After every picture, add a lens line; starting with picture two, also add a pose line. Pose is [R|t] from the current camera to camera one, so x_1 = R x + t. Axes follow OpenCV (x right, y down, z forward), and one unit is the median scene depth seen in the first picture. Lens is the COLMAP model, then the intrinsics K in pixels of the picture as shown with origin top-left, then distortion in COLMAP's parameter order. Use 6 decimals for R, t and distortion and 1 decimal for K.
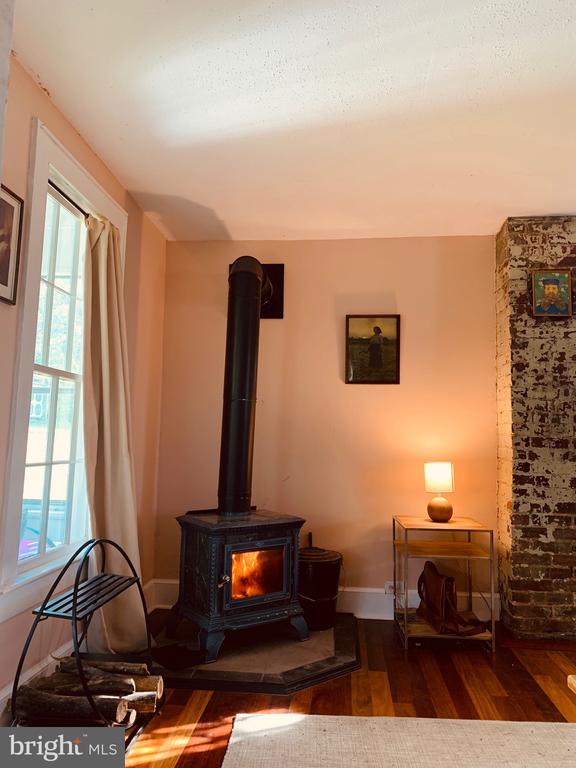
lens RADIAL K [[576.6, 0, 292.5], [0, 576.6, 388.6], [0, 0, 1]] dist [0.018435, 0.004149]
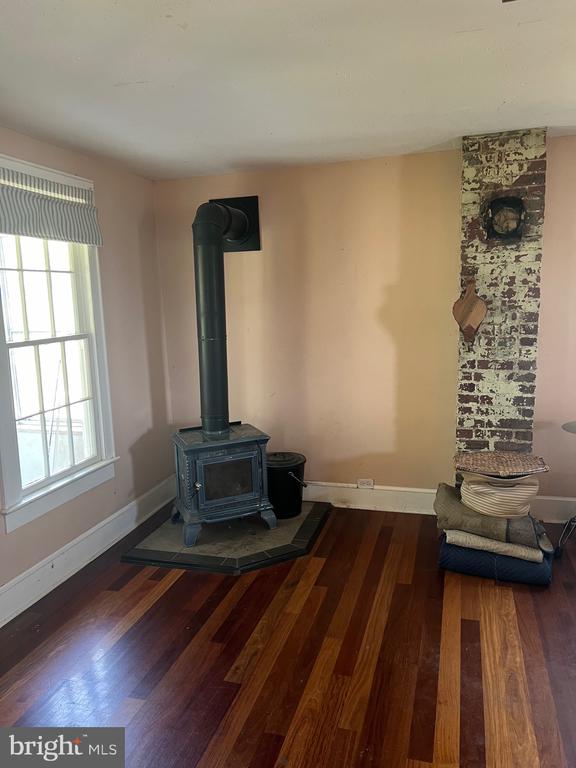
lens RADIAL K [[575.9, 0, 288.0], [0, 575.9, 382.4], [0, 0, 1]] dist [0.056017, -0.047972]
pose [[0.977752, -0.018462, -0.208948, 0.291142], [0.069970, 0.967773, 0.241909, -0.157580], [0.197748, -0.251148, 0.947534, -0.091500]]
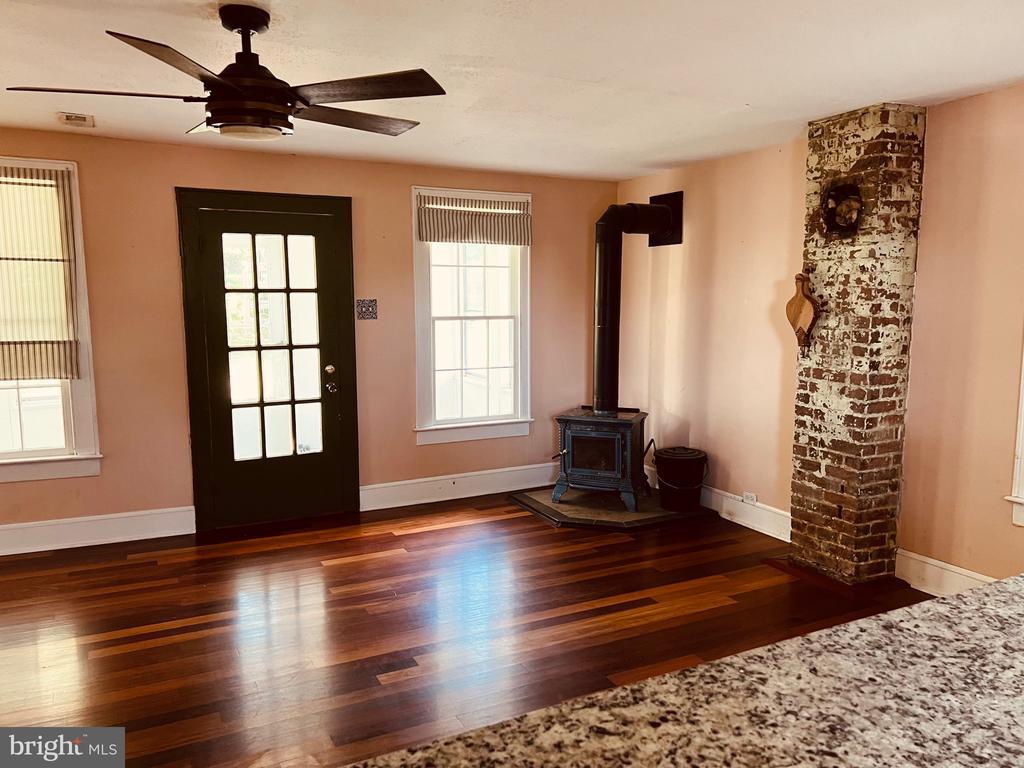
lens RADIAL K [[767.8, 0, 510.8], [0, 767.8, 381.6], [0, 0, 1]] dist [0.056017, -0.047972]
pose [[0.515473, 0.079174, -0.853240, 1.226523], [0.091989, 0.984856, 0.146961, -0.123506], [0.851954, -0.154243, 0.500383, -0.053334]]
